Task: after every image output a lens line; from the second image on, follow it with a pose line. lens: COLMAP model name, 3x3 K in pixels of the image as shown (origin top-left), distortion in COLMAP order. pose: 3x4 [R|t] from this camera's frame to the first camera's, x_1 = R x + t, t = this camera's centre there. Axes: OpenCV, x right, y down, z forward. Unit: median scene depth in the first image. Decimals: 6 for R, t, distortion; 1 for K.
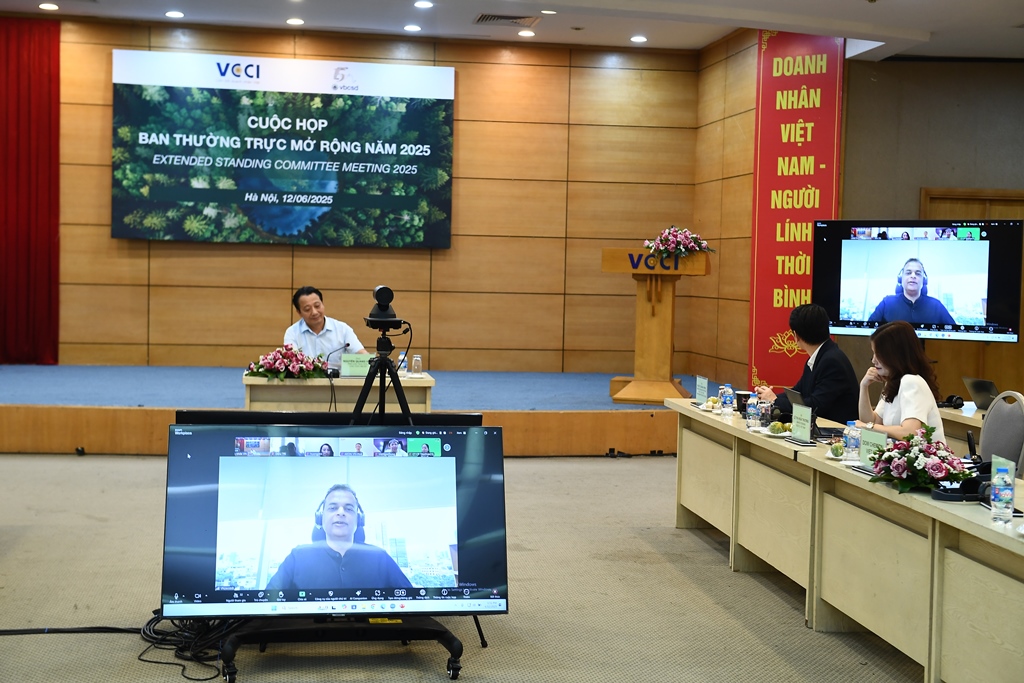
lens RADIAL K [[1502.4, 0, 512.0], [0, 1502.4, 341.5], [0, 0, 1]] dist [0.147078, -0.061347]
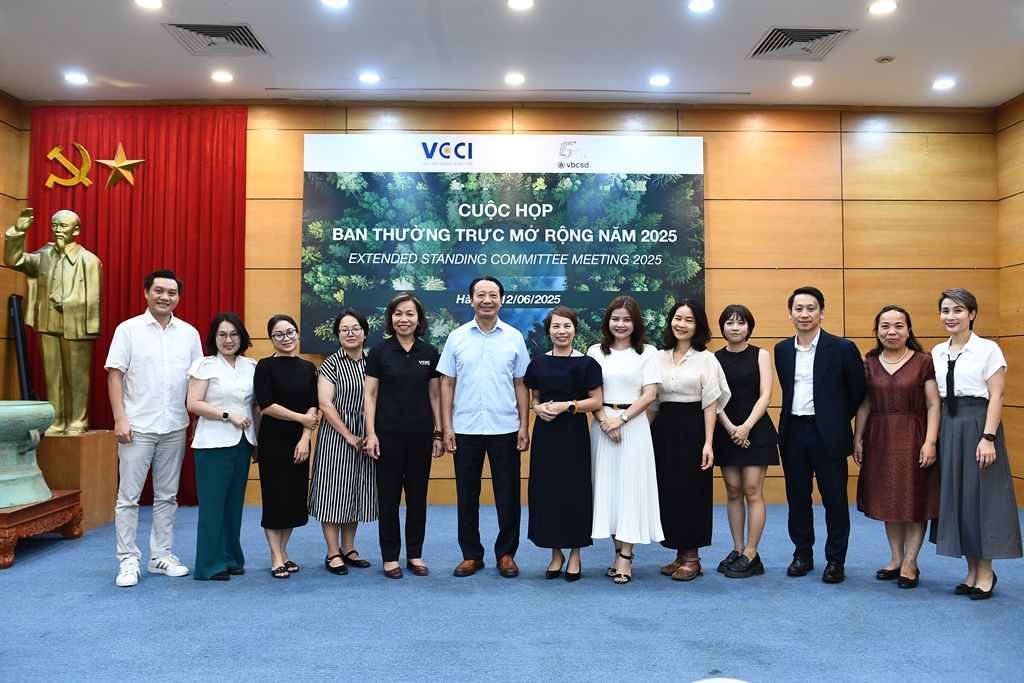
lens RADIAL K [[824.8, 0, 512.0], [0, 824.8, 341.5], [0, 0, 1]] dist [-0.014913, -0.003353]
pose [[0.991846, -0.028691, -0.124173, -0.090894], [0.018611, 0.996492, -0.081589, -0.035146], [0.126078, 0.078613, 0.988901, 0.558766]]
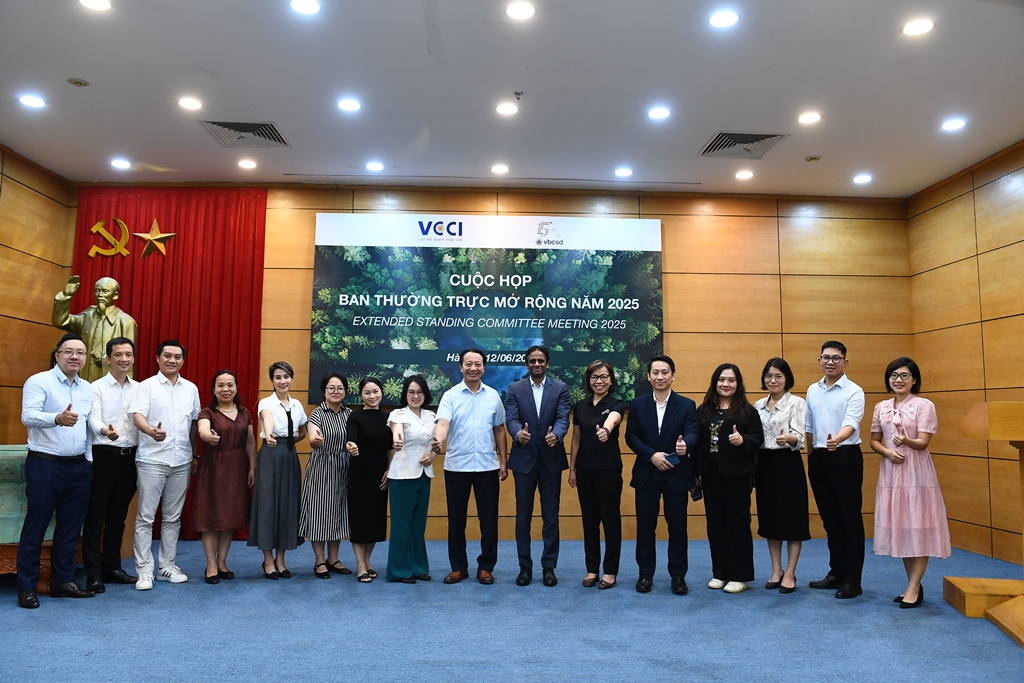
lens RADIAL K [[744.0, 0, 509.4], [0, 744.0, 340.7], [0, 0, 1]] dist [-0.035320, -0.005546]
pose [[0.995058, -0.028763, -0.095036, -0.093280], [0.014462, 0.988901, -0.147868, -0.036774], [0.098235, 0.145763, 0.984430, 0.544992]]
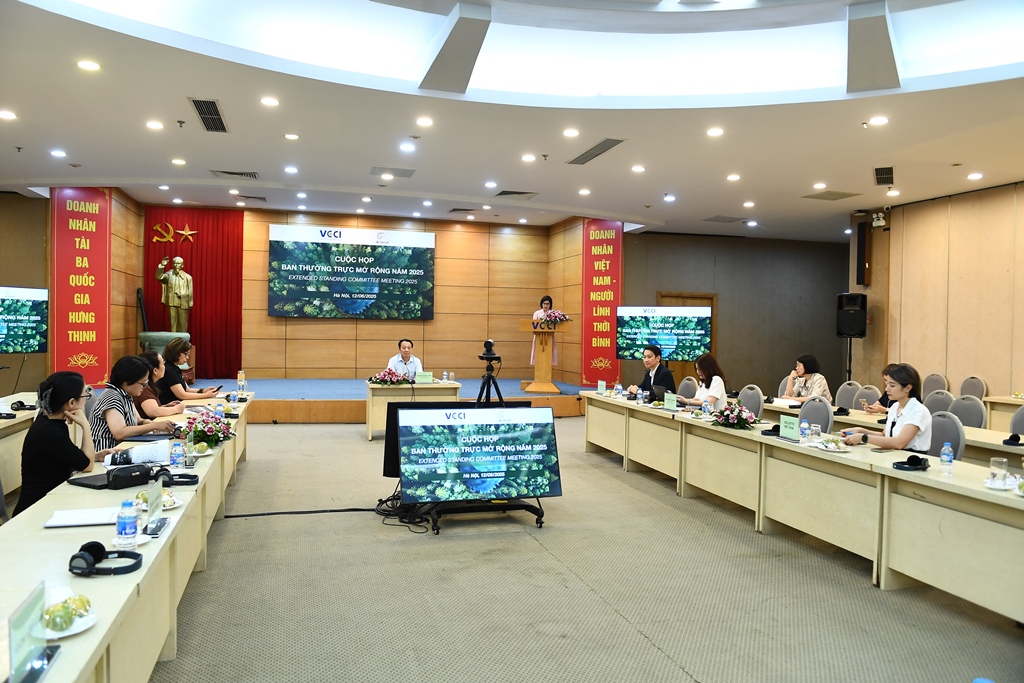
lens RADIAL K [[723.7, 0, 510.8], [0, 723.7, 342.6], [0, 0, 1]] dist [-0.038318, -0.004332]
pose [[0.990478, -0.009794, 0.137322, -0.074071], [0.013576, 0.999553, -0.026631, -0.002508], [-0.136999, 0.028242, 0.990168, 0.003346]]
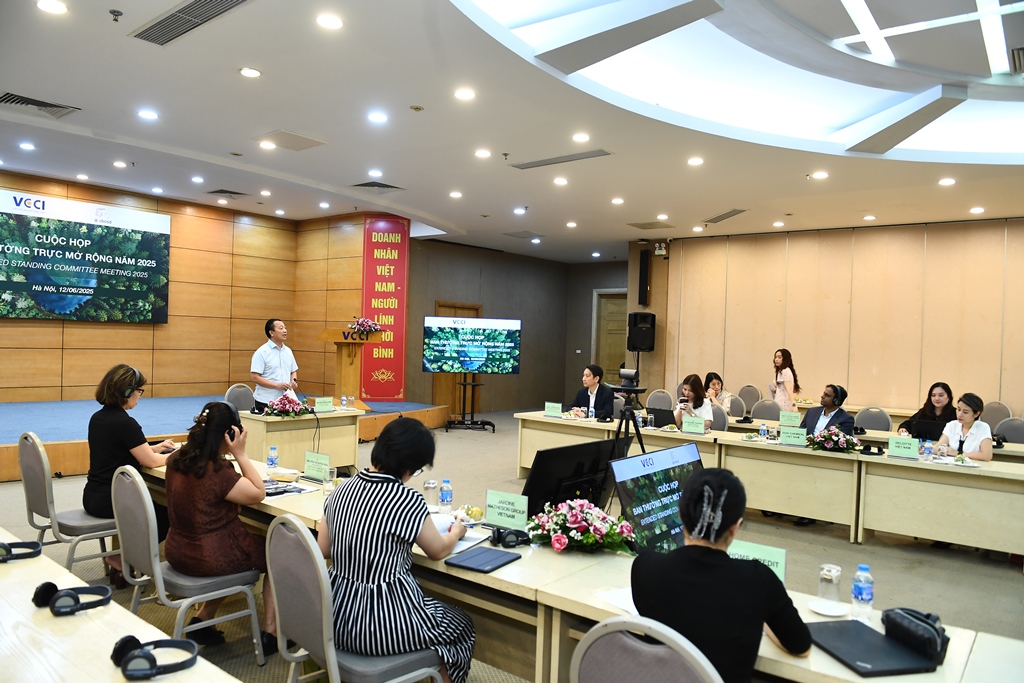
lens RADIAL K [[708.9, 0, 508.8], [0, 708.9, 345.5], [0, 0, 1]] dist [-0.044926, -0.003079]
pose [[0.737268, -0.004933, 0.675582, -0.292091], [0.017732, 0.999770, -0.012050, -0.022113], [-0.675367, 0.020864, 0.737186, 0.181304]]
